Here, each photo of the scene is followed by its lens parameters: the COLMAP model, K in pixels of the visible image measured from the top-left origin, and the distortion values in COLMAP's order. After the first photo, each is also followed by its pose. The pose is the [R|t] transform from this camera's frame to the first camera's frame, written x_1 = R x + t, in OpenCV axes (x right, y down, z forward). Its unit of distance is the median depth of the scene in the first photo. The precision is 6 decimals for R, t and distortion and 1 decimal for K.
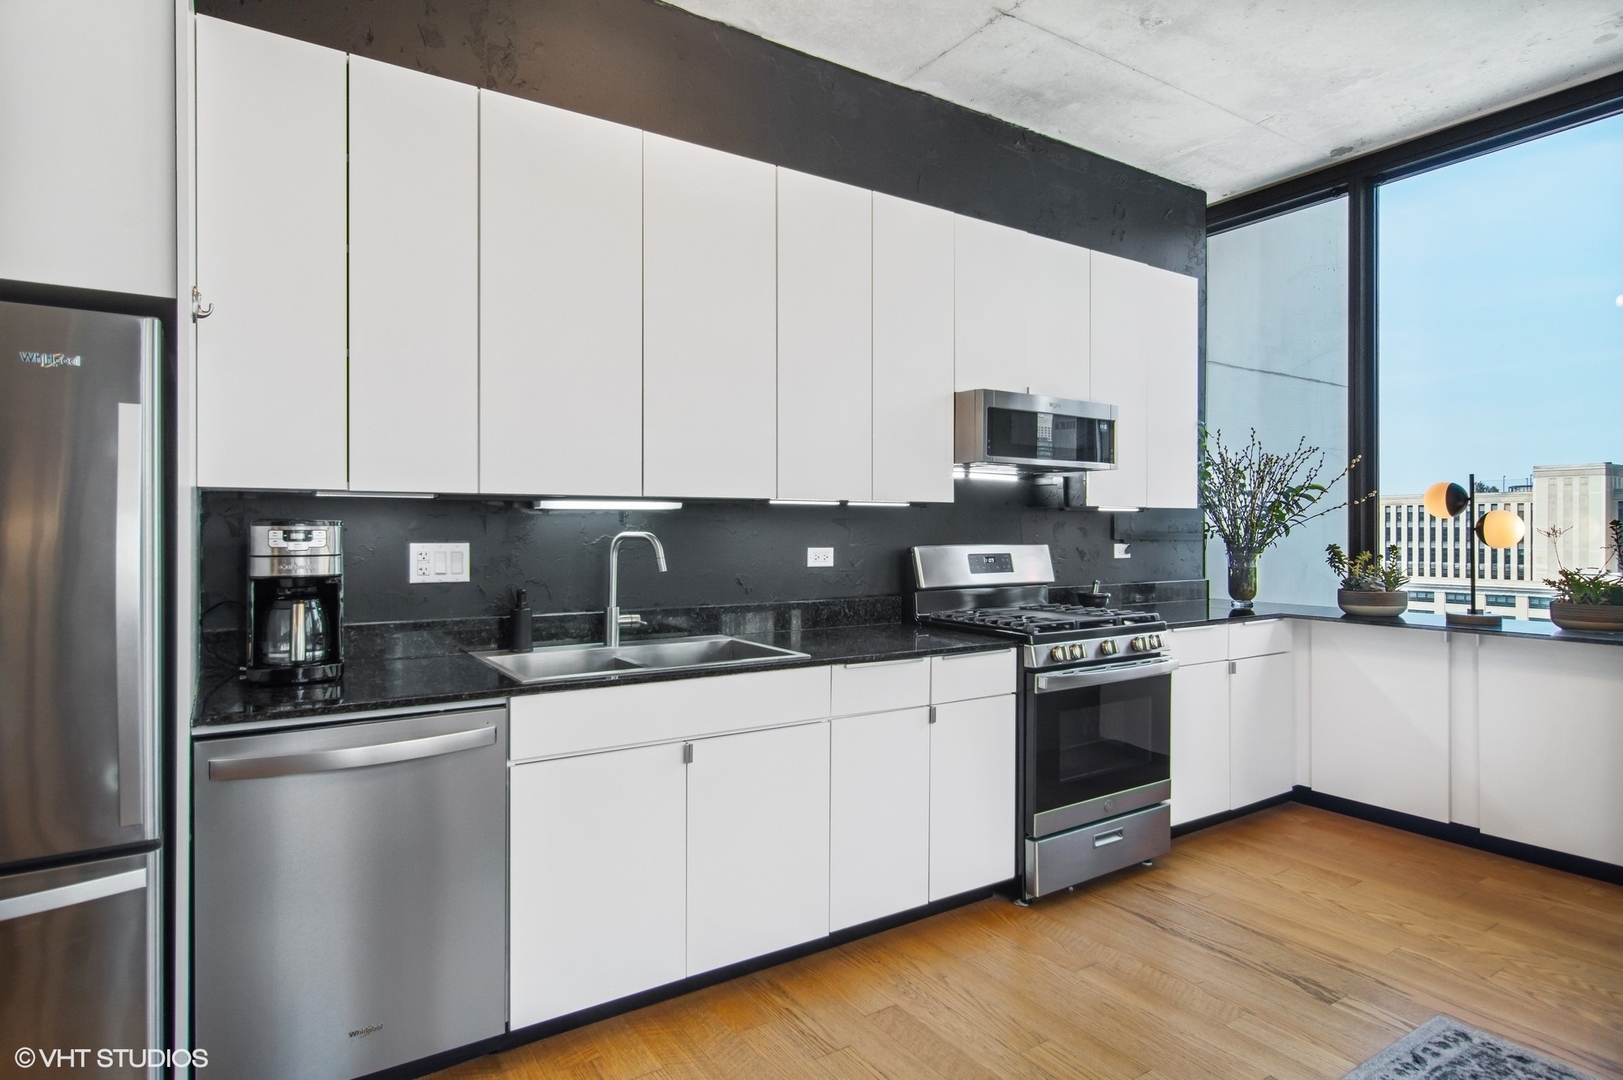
lens RADIAL K [[891.0, 0, 804.8], [0, 891.0, 531.2], [0, 0, 1]] dist [-0.008112, 0.002158]
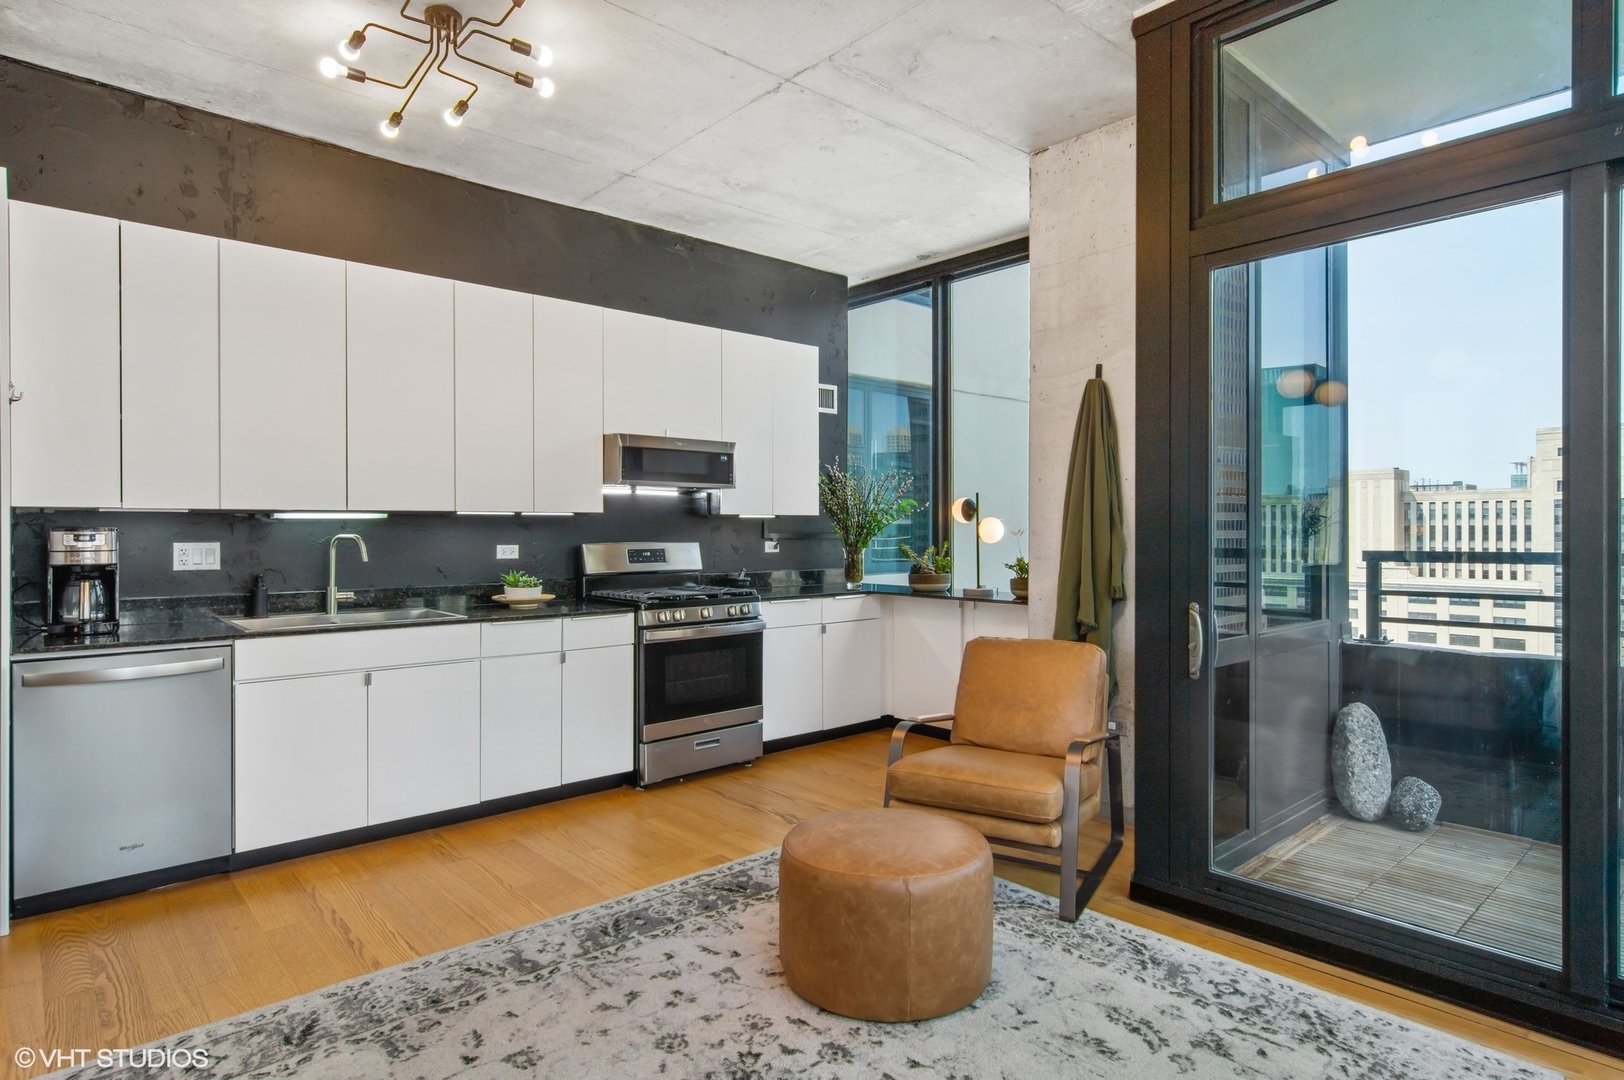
lens RADIAL K [[891.6, 0, 805.3], [0, 891.6, 531.2], [0, 0, 1]] dist [-0.008112, 0.002158]
pose [[0.988679, -0.003132, 0.150015, 0.299819], [0.003157, 0.999995, 0.000069, -0.001939], [-0.150014, 0.000405, 0.988684, -0.489014]]
